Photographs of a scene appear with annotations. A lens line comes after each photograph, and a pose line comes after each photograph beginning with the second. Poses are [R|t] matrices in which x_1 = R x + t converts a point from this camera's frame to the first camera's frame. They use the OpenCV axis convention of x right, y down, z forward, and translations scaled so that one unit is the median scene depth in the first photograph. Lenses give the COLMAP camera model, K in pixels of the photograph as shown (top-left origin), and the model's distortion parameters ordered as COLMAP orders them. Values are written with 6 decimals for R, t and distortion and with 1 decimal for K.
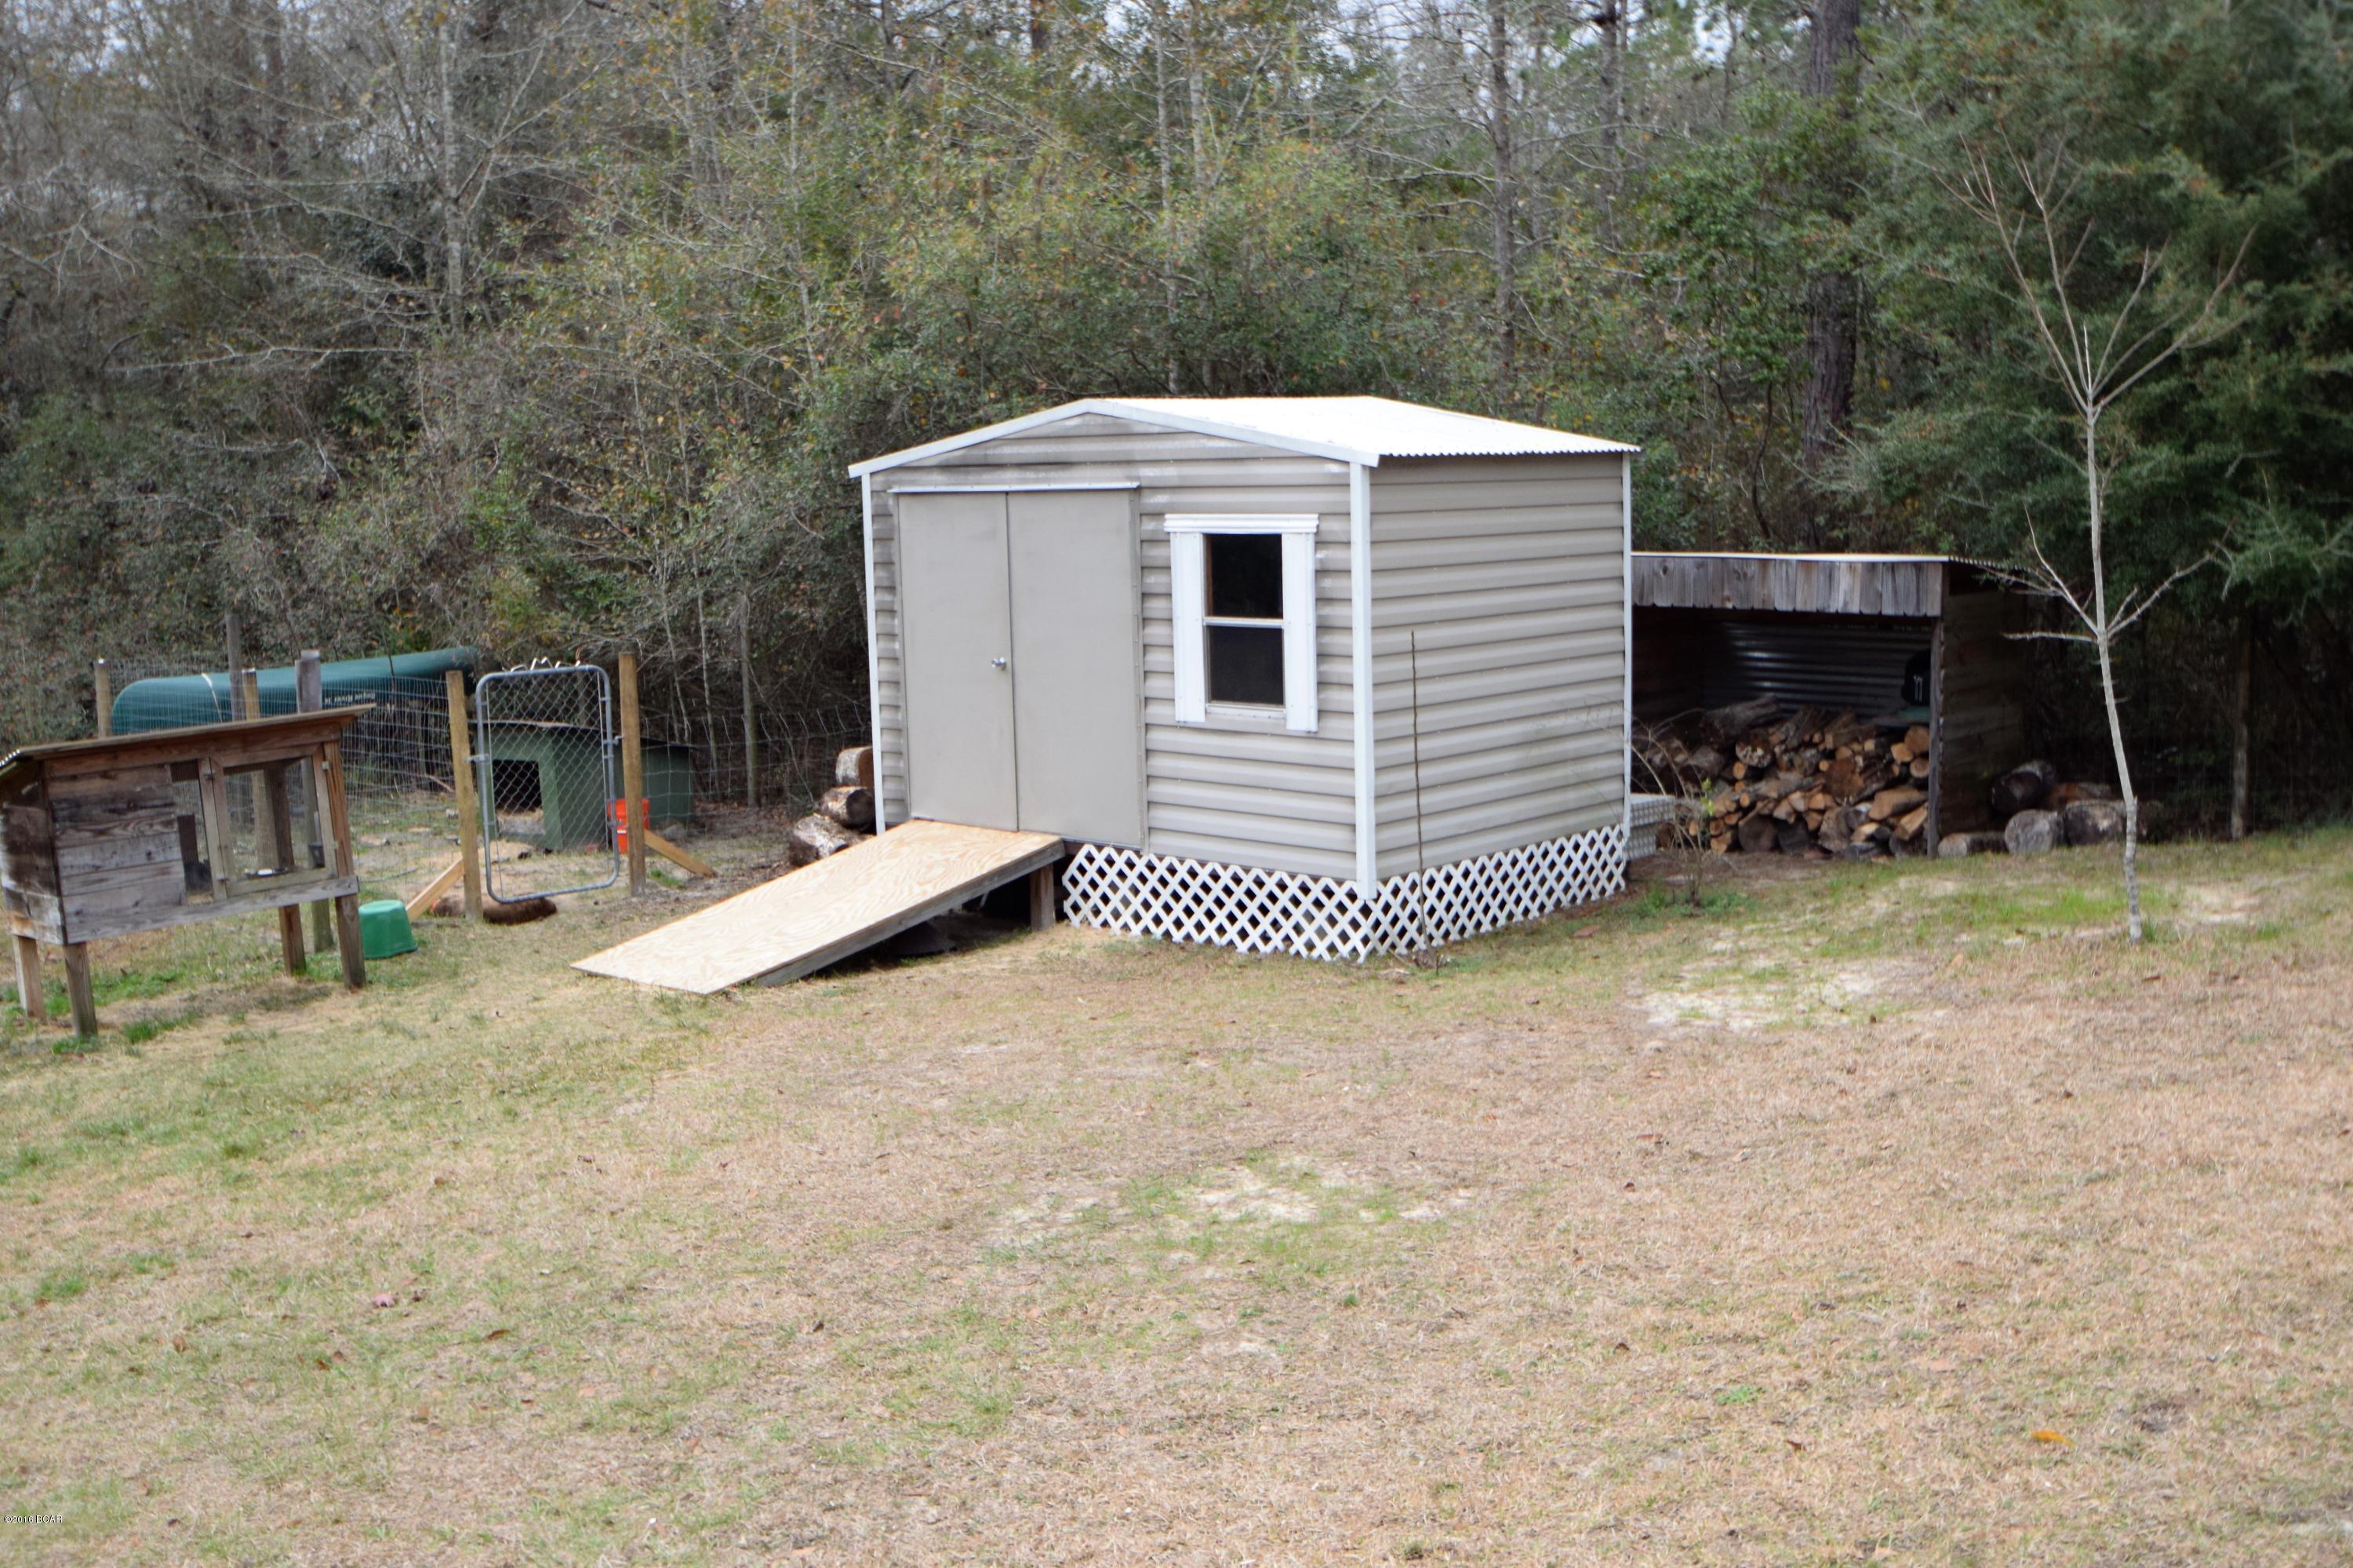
lens RADIAL K [[2337.7, 0, 1176.5], [0, 2337.7, 784.0], [0, 0, 1]] dist [-0.061449, -0.004416]
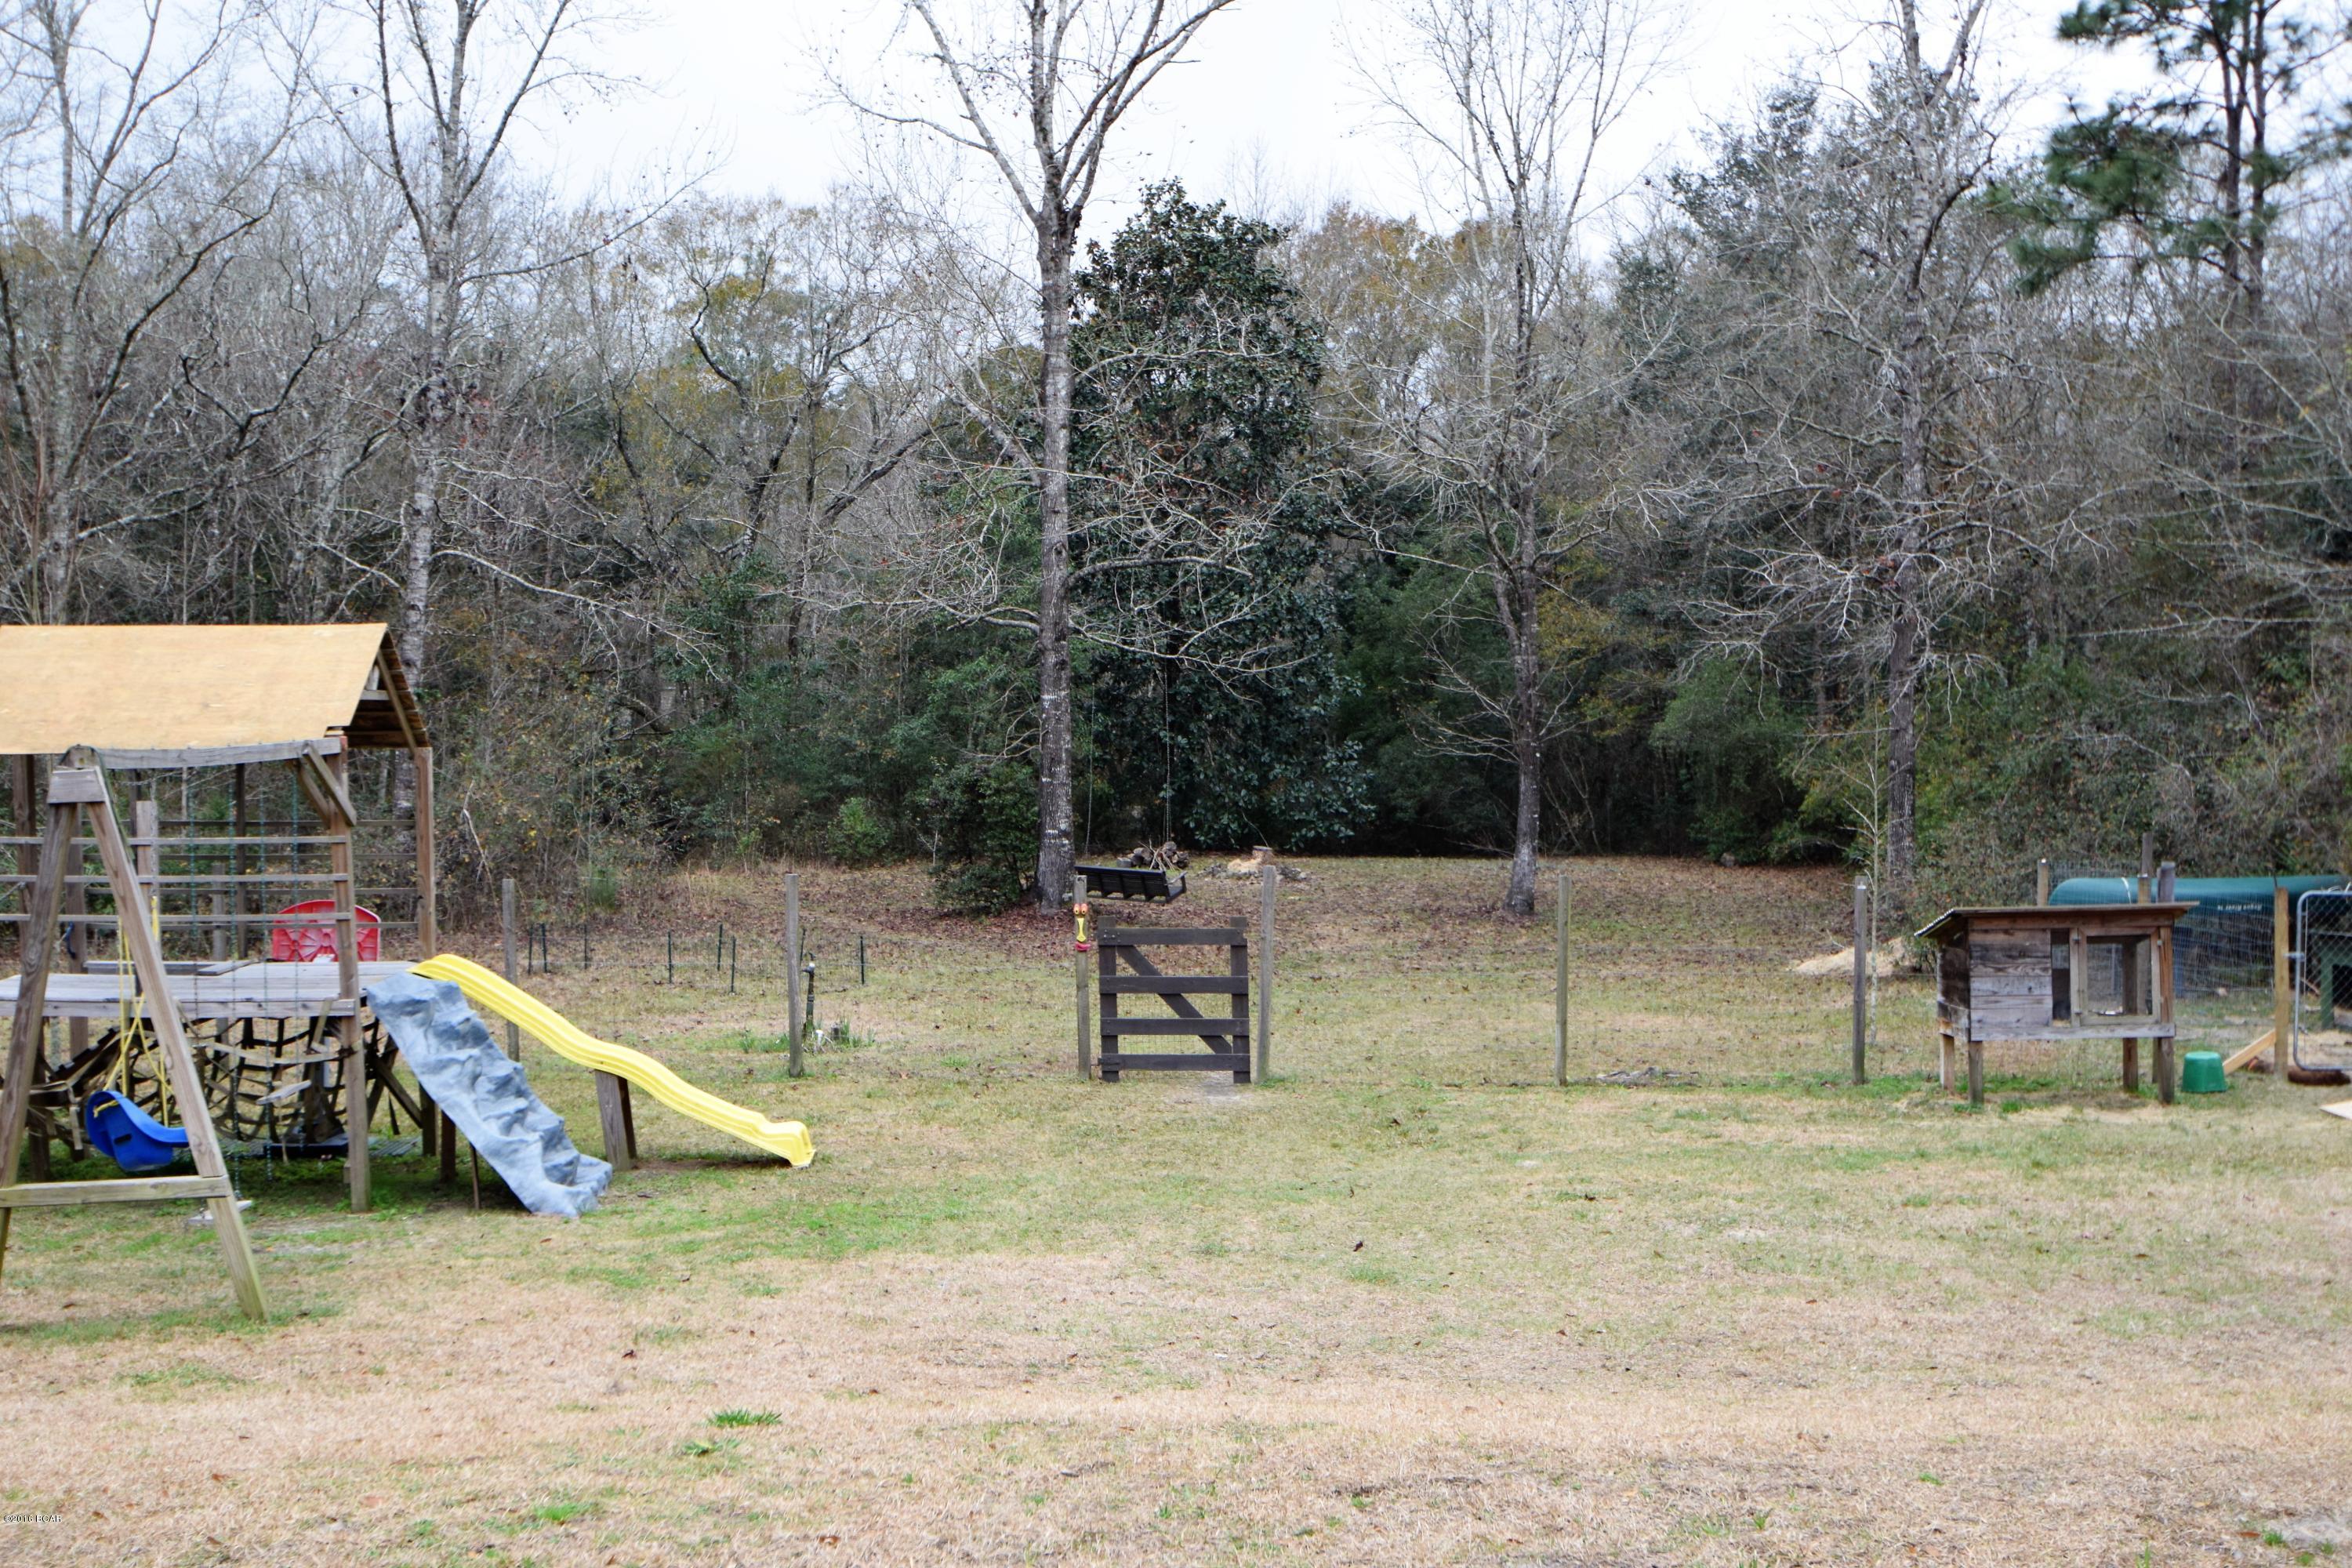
lens RADIAL K [[2336.6, 0, 1176.0], [0, 2336.6, 784.0], [0, 0, 1]] dist [-0.061449, -0.004416]
pose [[0.676581, 0.050397, -0.734641, 0.262963], [-0.118188, 0.992153, -0.040785, 0.024925], [0.726821, 0.114420, 0.677229, -0.410191]]
